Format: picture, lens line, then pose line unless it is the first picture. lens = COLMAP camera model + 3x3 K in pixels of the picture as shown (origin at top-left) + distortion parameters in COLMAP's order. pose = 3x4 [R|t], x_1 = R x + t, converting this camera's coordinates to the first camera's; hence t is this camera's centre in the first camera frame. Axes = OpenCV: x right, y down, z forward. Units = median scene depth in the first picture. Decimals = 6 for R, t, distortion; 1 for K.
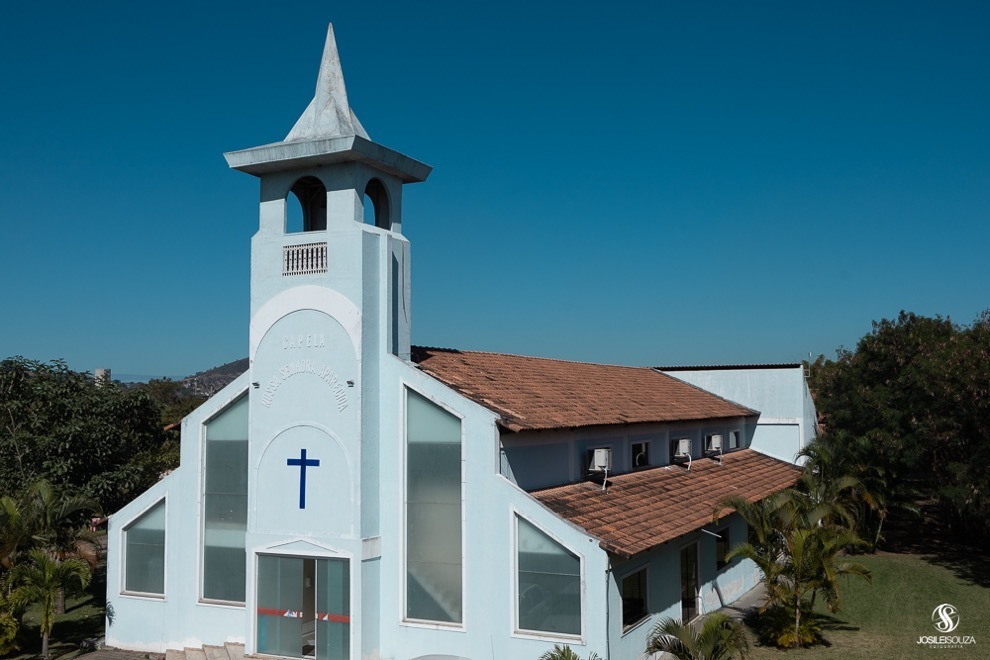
lens RADIAL K [[991.8, 0, 498.9], [0, 991.8, 329.4], [0, 0, 1]] dist [0.004121, 0.000000]
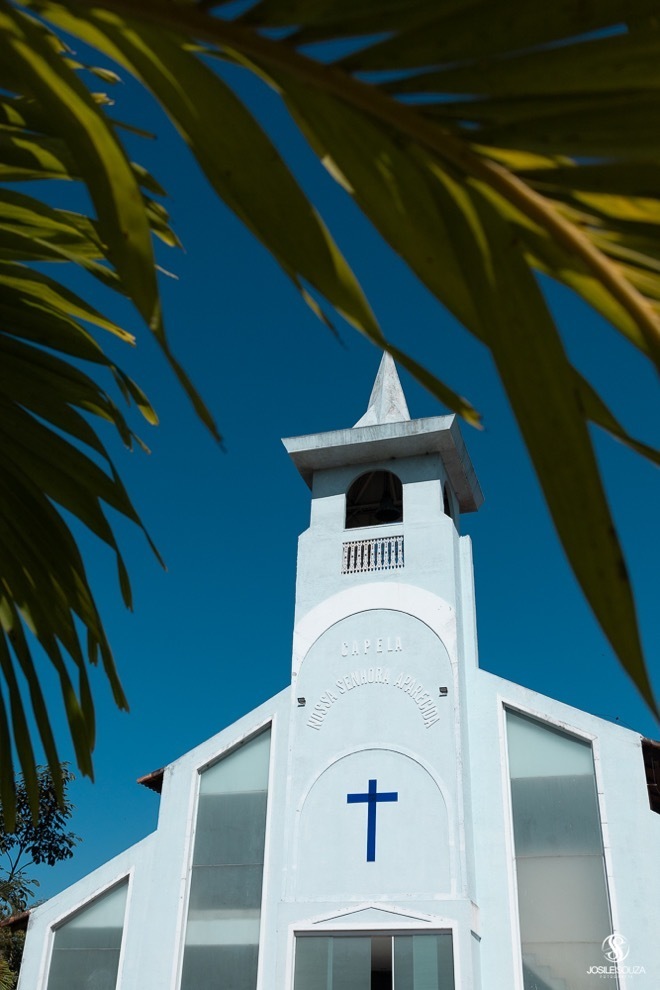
lens RADIAL K [[991.8, 0, 325.7], [0, 991.8, 491.1], [0, 0, 1]] dist [0.004121, 0.000000]
pose [[0.989591, 0.104251, 0.099205, -0.323759], [-0.049034, 0.892370, -0.448633, 0.259909], [-0.135298, 0.439099, 0.888193, 0.234395]]
